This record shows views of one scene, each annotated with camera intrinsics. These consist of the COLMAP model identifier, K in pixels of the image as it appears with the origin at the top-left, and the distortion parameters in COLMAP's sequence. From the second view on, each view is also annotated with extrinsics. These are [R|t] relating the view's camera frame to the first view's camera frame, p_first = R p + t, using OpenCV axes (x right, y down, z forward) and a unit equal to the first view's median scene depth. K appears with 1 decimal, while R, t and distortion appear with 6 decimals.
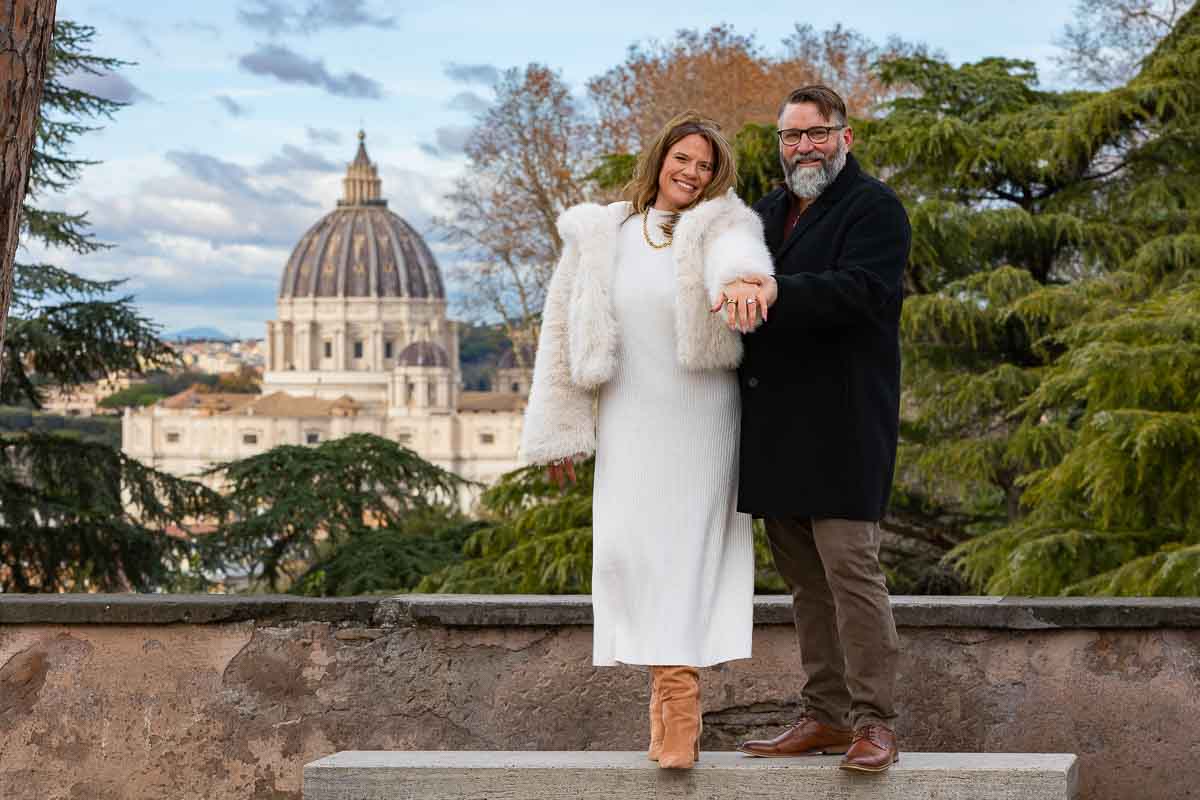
lens RADIAL K [[4359.8, 0, 600.0], [0, 4359.8, 400.0], [0, 0, 1]] dist [0.128320, -0.097897]
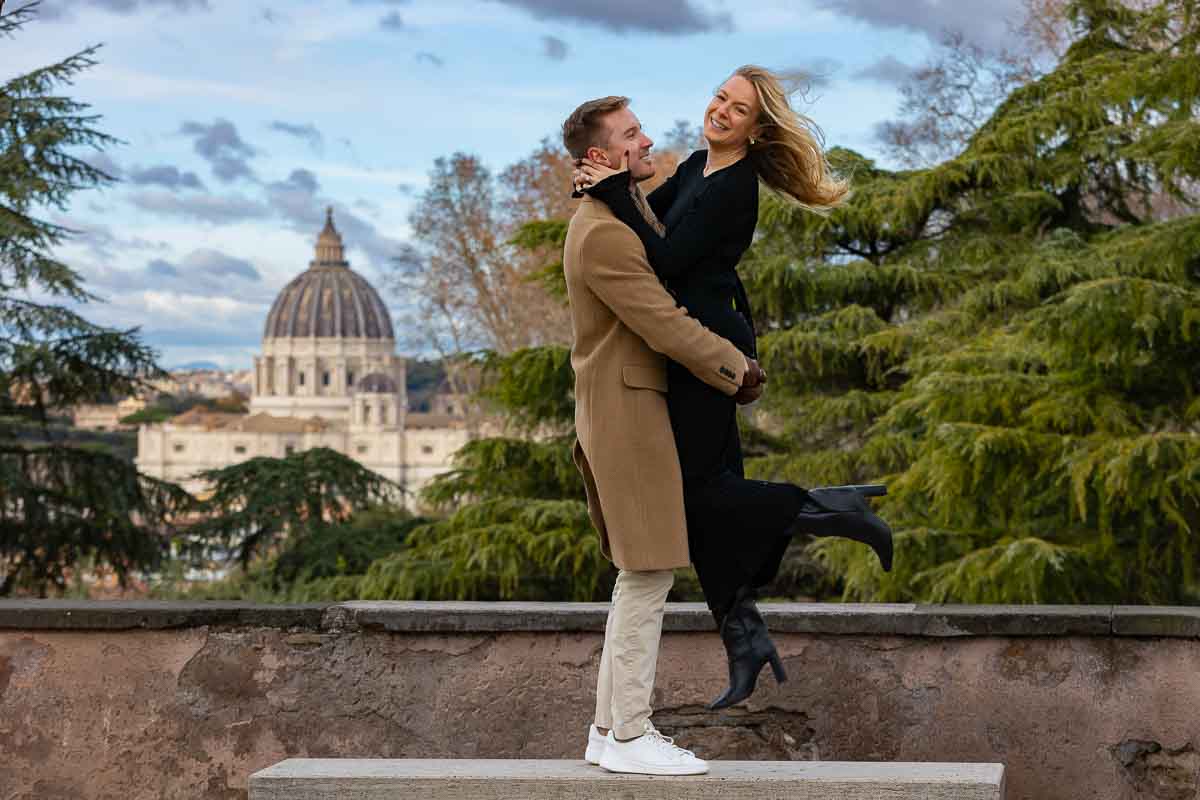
lens RADIAL K [[3289.5, 0, 600.0], [0, 3289.5, 400.0], [0, 0, 1]] dist [0.140556, 0.178307]
pose [[0.999642, 0.001763, 0.026699, -0.002990], [-0.001607, 0.999981, -0.005869, 0.000121], [-0.026709, 0.005824, 0.999626, 0.102391]]
